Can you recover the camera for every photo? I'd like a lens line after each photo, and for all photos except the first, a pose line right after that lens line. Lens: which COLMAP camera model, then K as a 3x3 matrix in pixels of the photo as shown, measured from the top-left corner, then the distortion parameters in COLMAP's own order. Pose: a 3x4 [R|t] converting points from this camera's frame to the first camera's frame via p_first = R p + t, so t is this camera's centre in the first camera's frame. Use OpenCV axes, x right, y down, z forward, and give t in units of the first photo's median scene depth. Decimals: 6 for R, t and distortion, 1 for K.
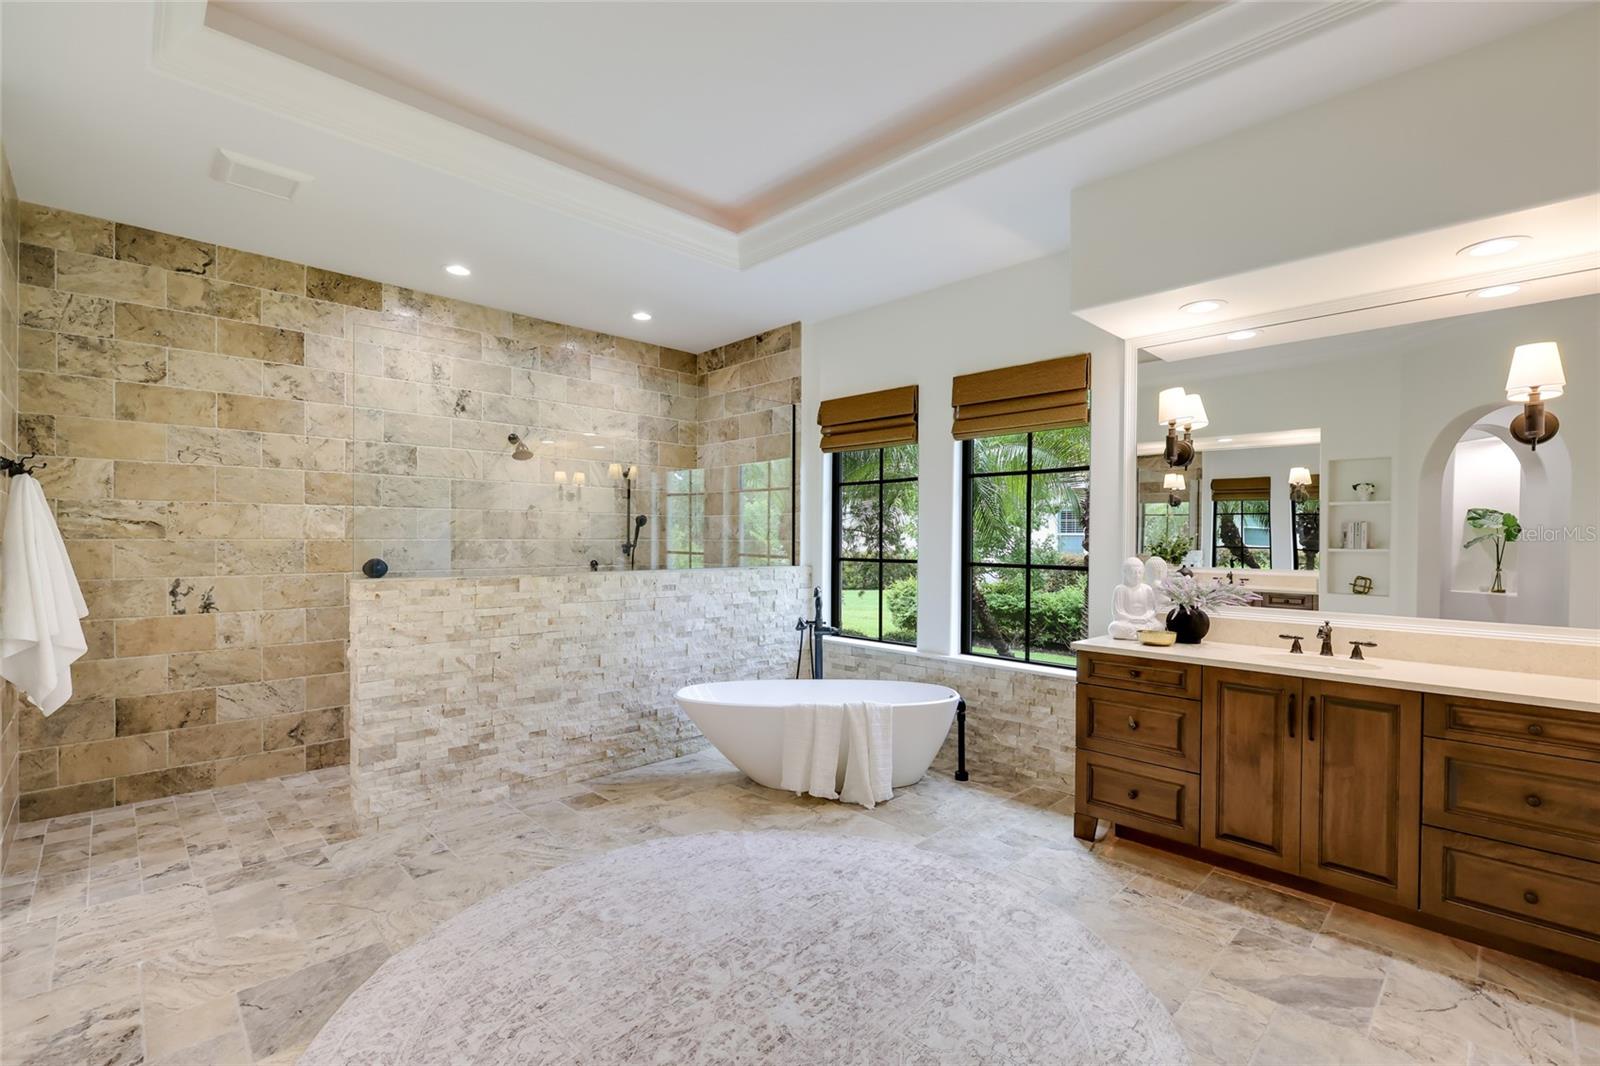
lens RADIAL K [[720.5, 0, 778.9], [0, 720.5, 540.9], [0, 0, 1]] dist [0.002174, 0.000396]
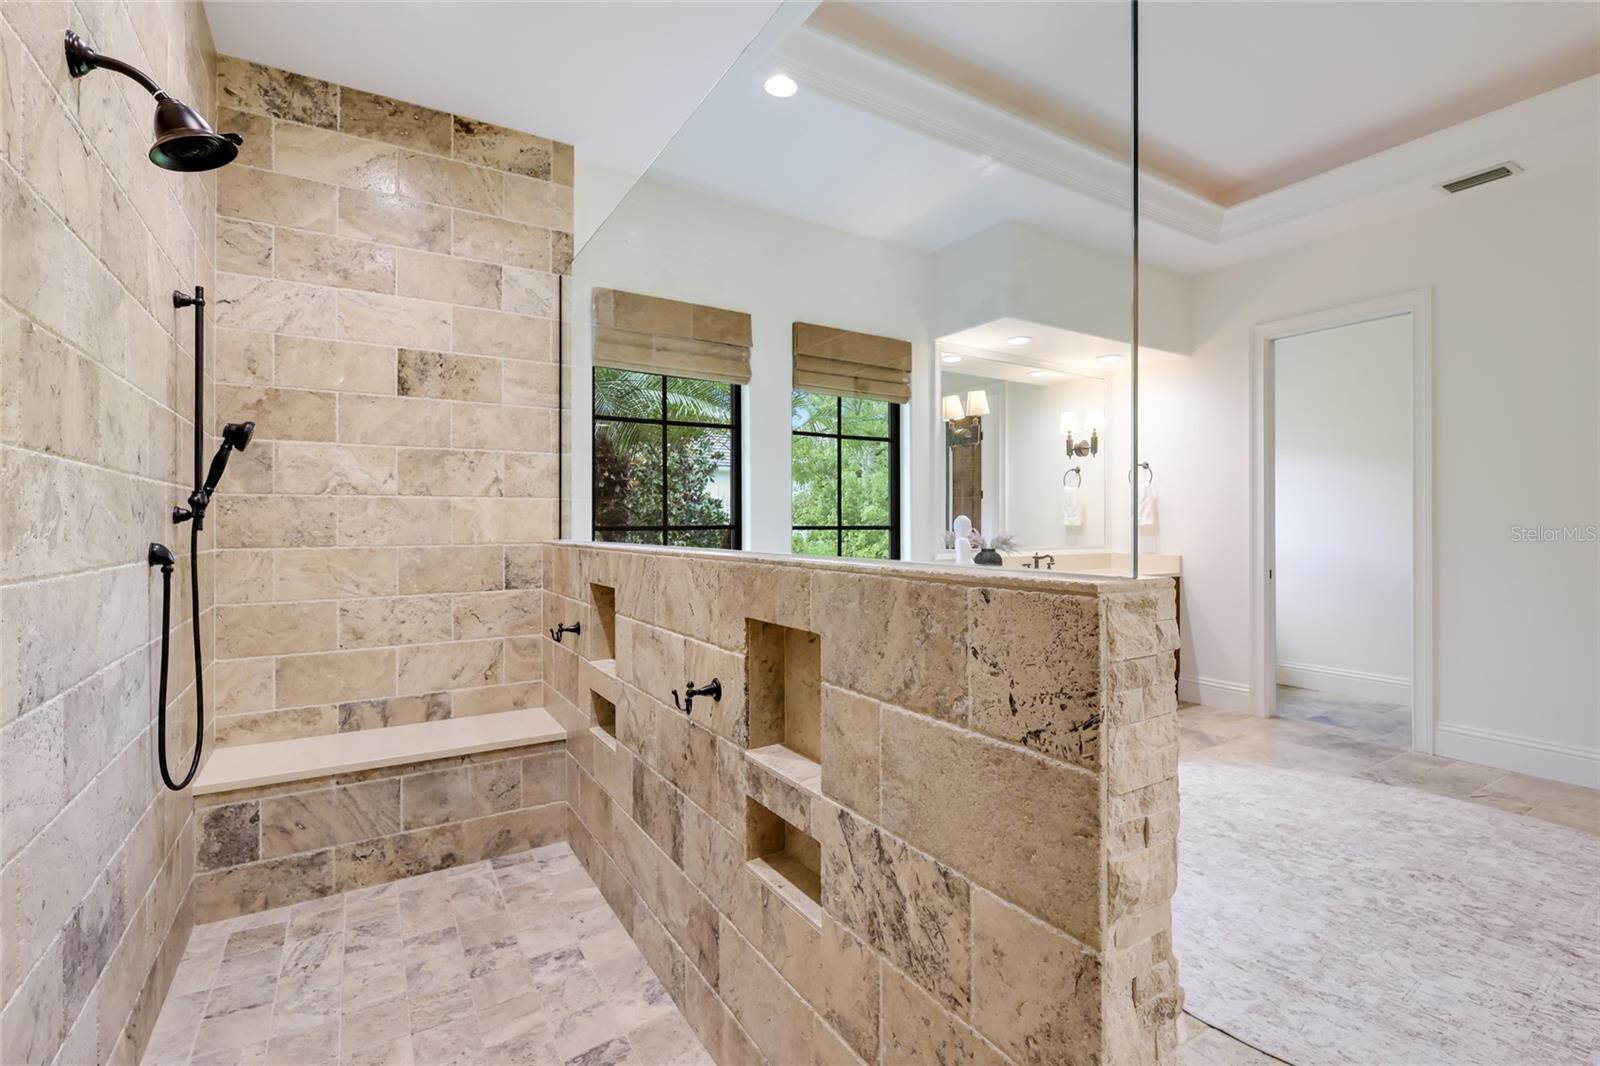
lens RADIAL K [[715.5, 0, 793.1], [0, 715.5, 534.9], [0, 0, 1]] dist [0.003389, 0.001045]
pose [[0.214720, -0.017111, 0.976526, -0.542431], [0.003772, 0.999854, 0.016690, 0.024656], [-0.976668, 0.000100, 0.214753, 0.674092]]
